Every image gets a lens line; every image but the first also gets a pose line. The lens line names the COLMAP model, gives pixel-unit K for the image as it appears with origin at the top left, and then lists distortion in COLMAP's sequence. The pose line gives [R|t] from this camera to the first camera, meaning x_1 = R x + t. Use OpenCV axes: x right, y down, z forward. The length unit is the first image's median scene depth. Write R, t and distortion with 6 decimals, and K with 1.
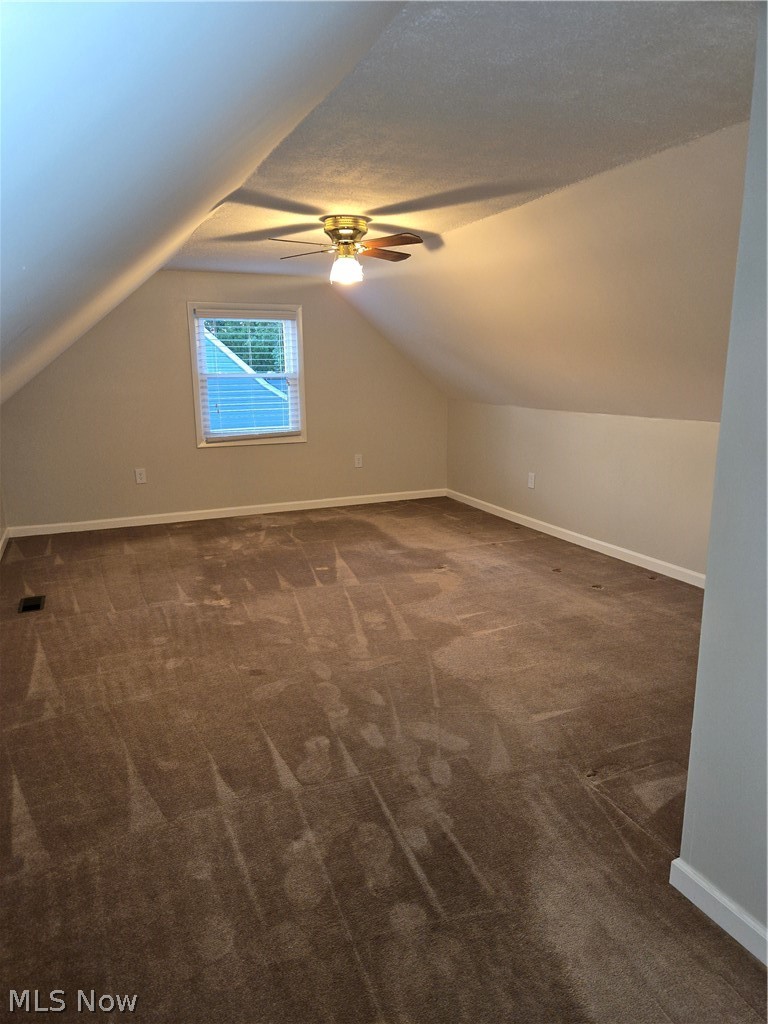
lens RADIAL K [[681.6, 0, 389.2], [0, 681.6, 512.6], [0, 0, 1]] dist [0.072425, -0.061616]
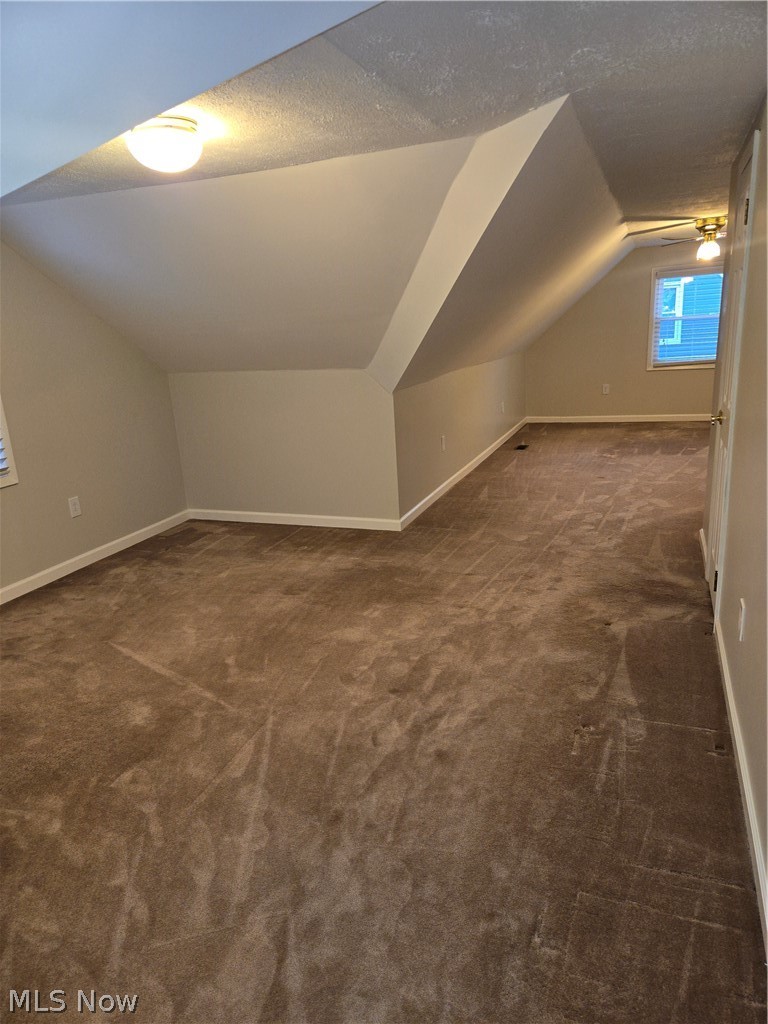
lens RADIAL K [[681.6, 0, 389.2], [0, 681.6, 512.6], [0, 0, 1]] dist [0.072425, -0.061616]
pose [[0.711698, 0.158288, -0.684420, 0.594028], [-0.103048, 0.987268, 0.121173, 0.127100], [0.694886, -0.015711, 0.718948, -0.672509]]
